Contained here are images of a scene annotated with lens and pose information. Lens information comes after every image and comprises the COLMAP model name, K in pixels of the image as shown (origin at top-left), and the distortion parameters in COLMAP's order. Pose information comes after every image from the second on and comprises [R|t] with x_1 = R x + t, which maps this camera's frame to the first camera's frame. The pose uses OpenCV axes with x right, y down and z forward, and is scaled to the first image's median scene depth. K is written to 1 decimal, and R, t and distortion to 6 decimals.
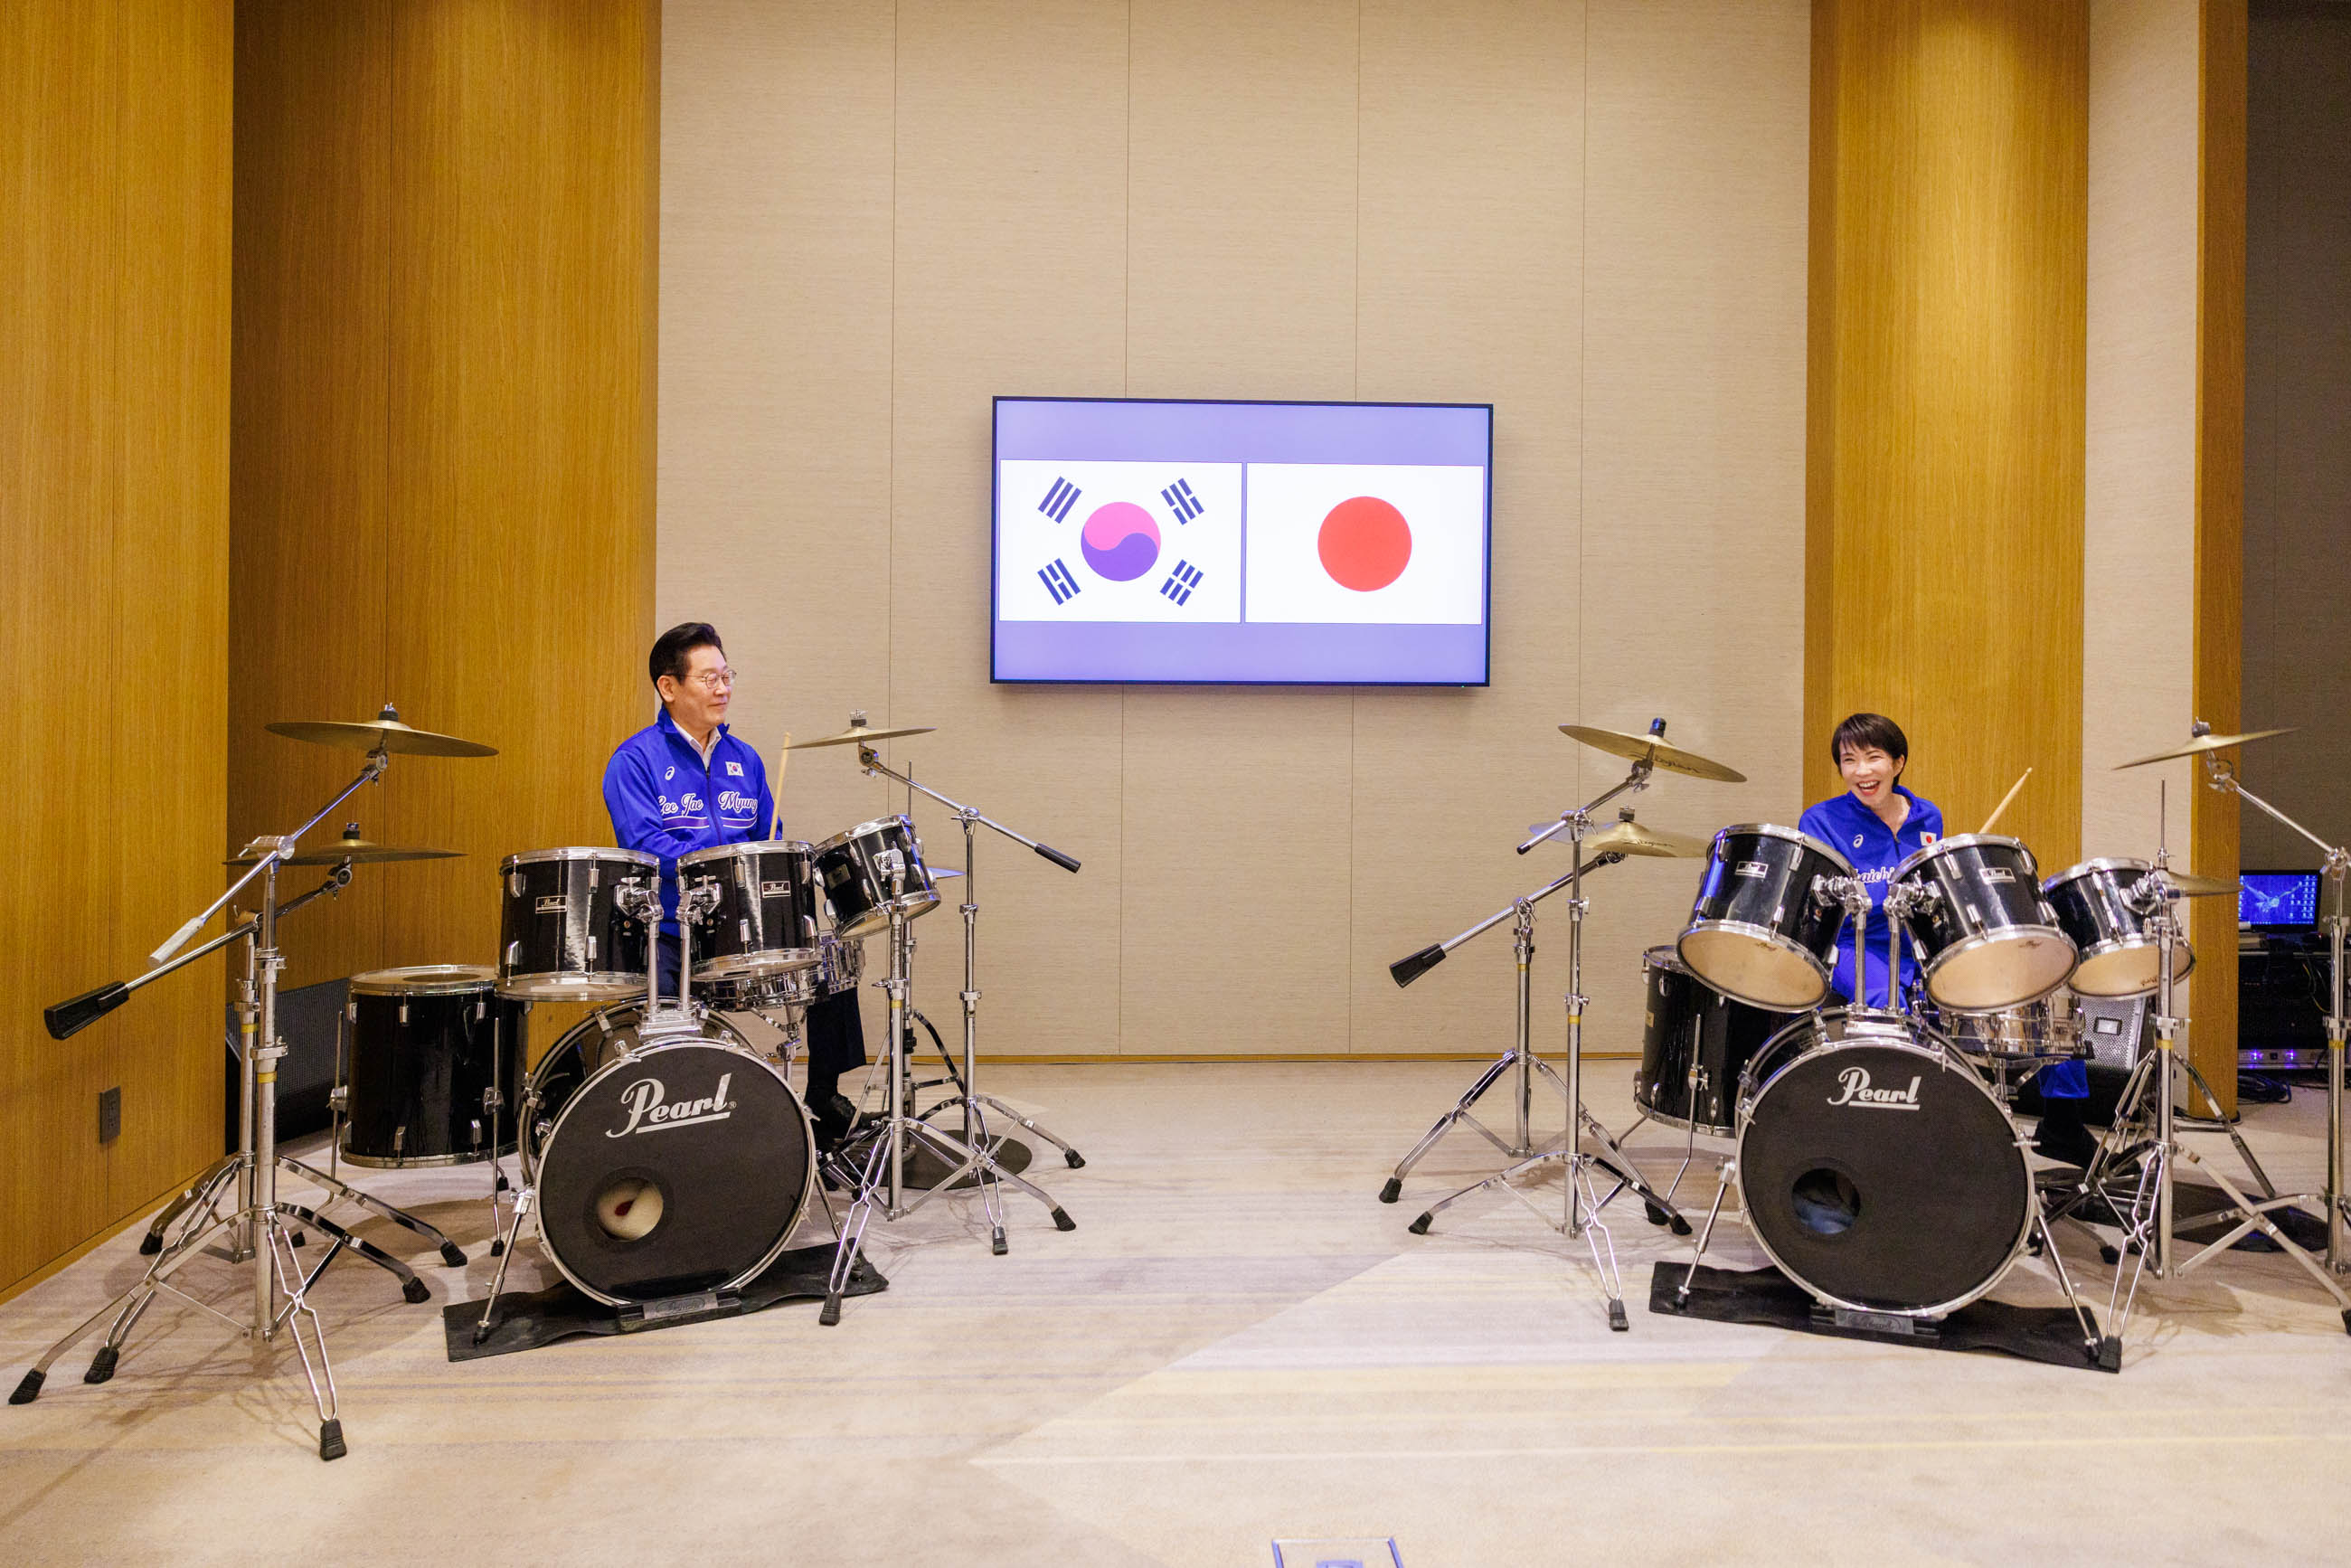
lens RADIAL K [[1816.7, 0, 1158.8], [0, 1816.7, 681.2], [0, 0, 1]] dist [0.016261, 0.001447]
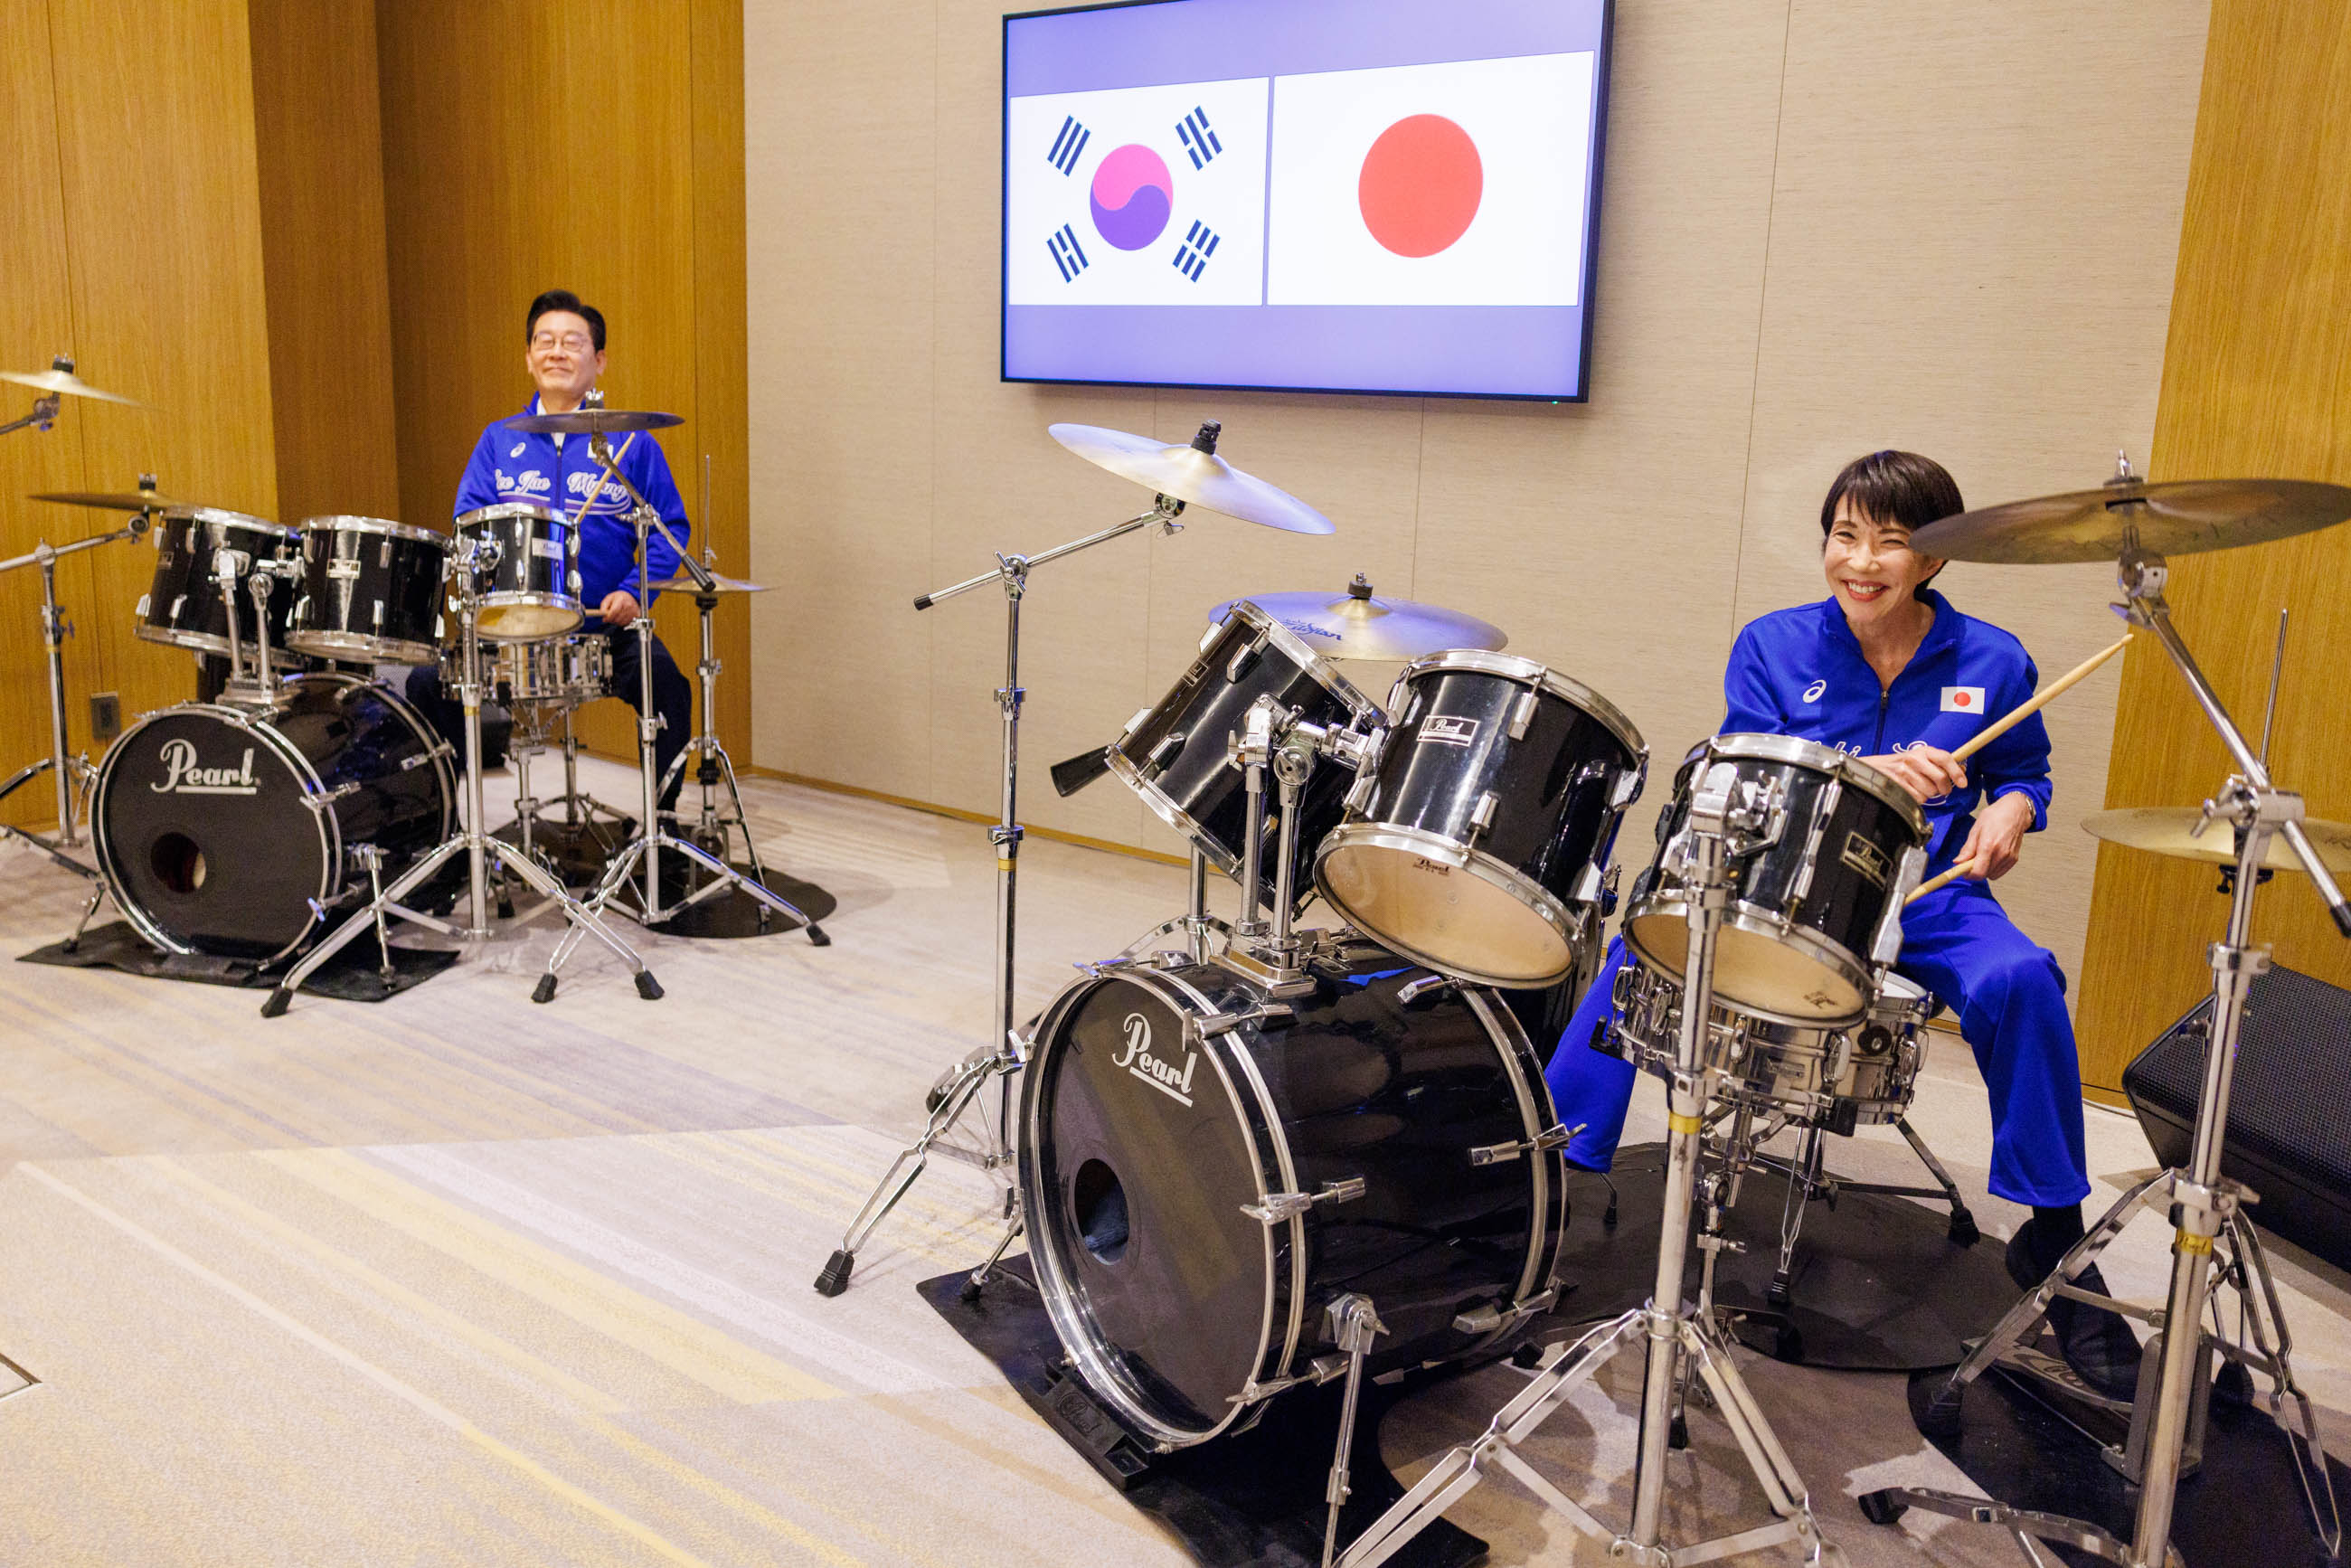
lens RADIAL K [[1816.7, 0, 1054.9], [0, 1816.7, 765.3], [0, 0, 1]] dist [0.016261, 0.001447]
pose [[0.757309, 0.154661, -0.634479, 0.484449], [-0.038226, 0.980384, 0.193353, 0.011748], [0.651937, -0.122174, 0.748366, 0.368649]]
